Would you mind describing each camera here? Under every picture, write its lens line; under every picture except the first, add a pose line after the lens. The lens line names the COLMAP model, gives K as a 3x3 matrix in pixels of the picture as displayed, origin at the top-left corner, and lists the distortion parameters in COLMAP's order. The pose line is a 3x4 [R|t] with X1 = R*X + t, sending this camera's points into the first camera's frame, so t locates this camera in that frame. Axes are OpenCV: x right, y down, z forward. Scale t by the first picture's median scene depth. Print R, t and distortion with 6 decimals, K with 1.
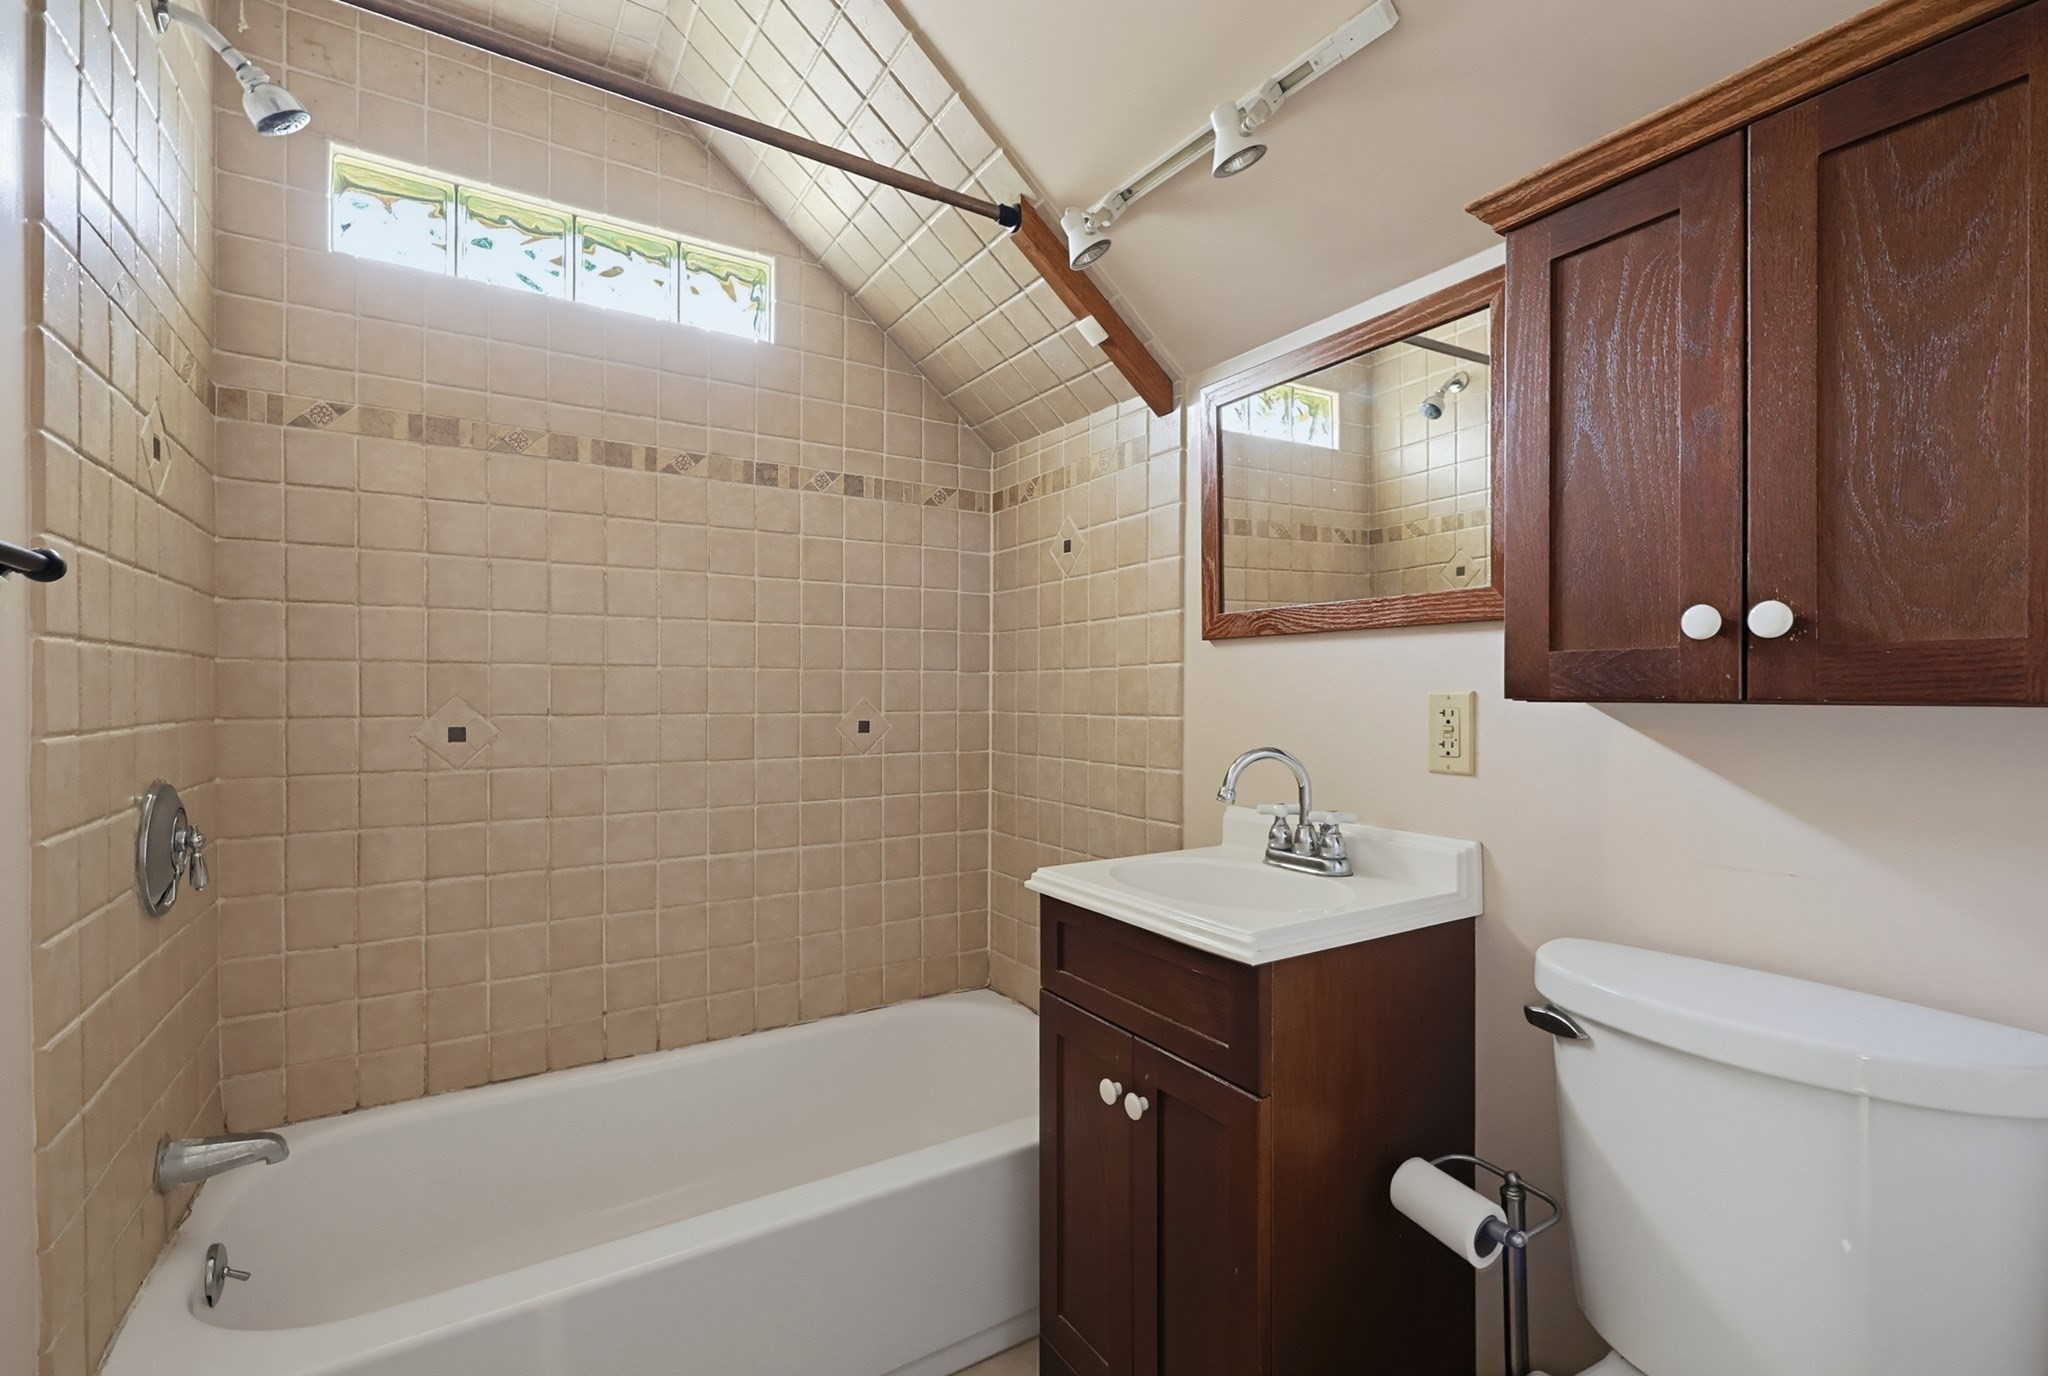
lens RADIAL K [[894.6, 0, 1031.9], [0, 894.6, 688.7], [0, 0, 1]] dist [0.000281, 0.000079]
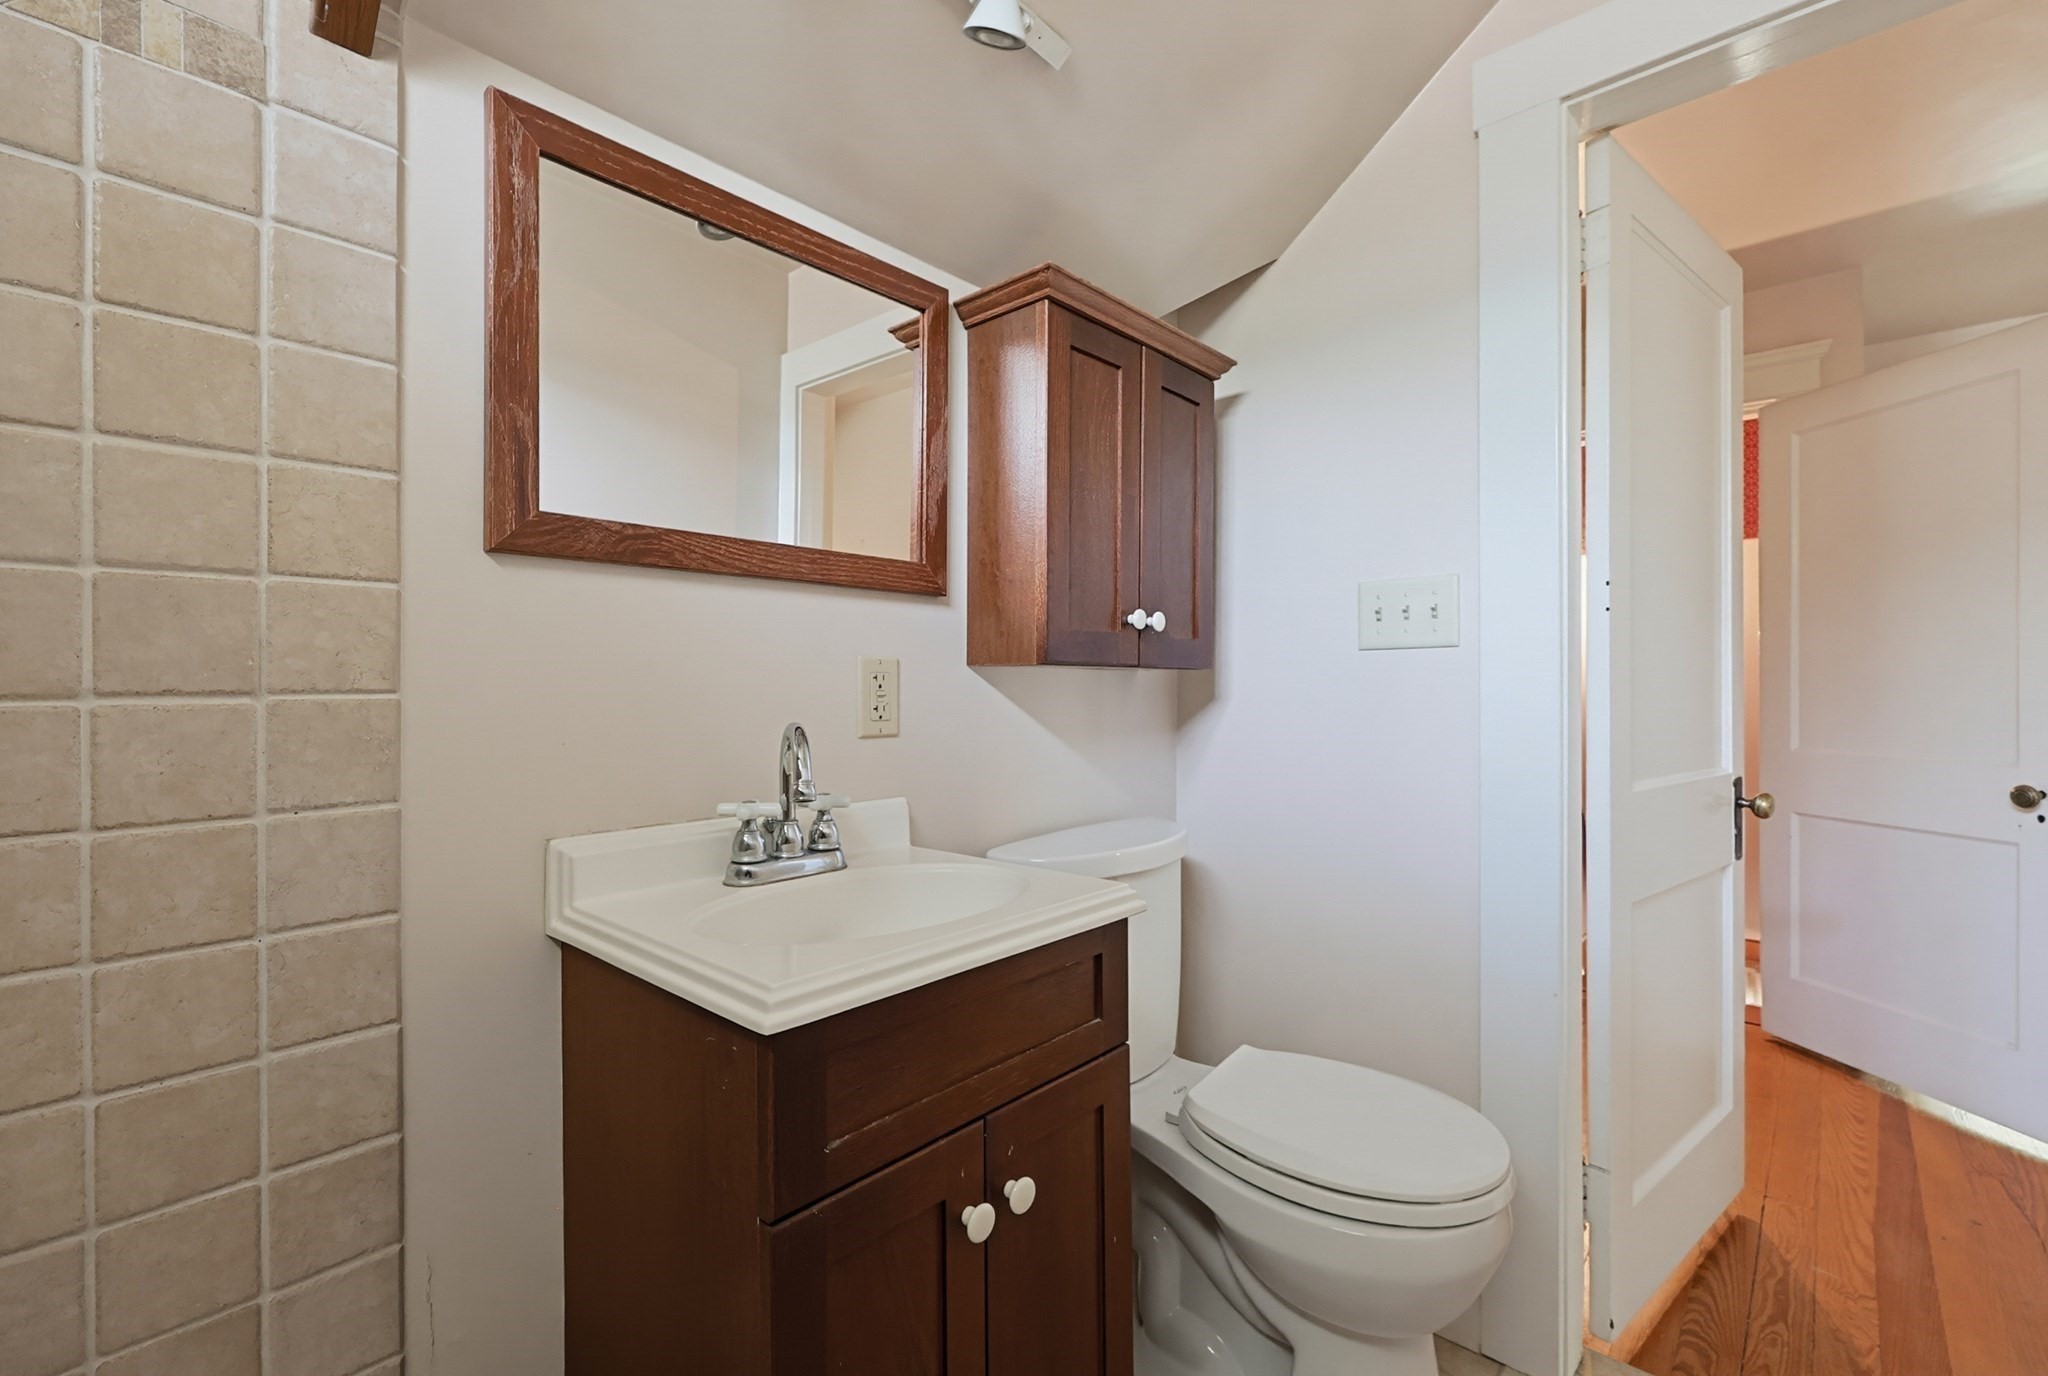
lens RADIAL K [[894.6, 0, 1033.1], [0, 894.6, 689.3], [0, 0, 1]] dist [0.000281, 0.000079]
pose [[-0.276346, -0.004401, 0.961048, -0.564984], [-0.002463, 0.999989, 0.003871, 0.035957], [-0.961055, -0.001297, -0.276354, 1.111785]]
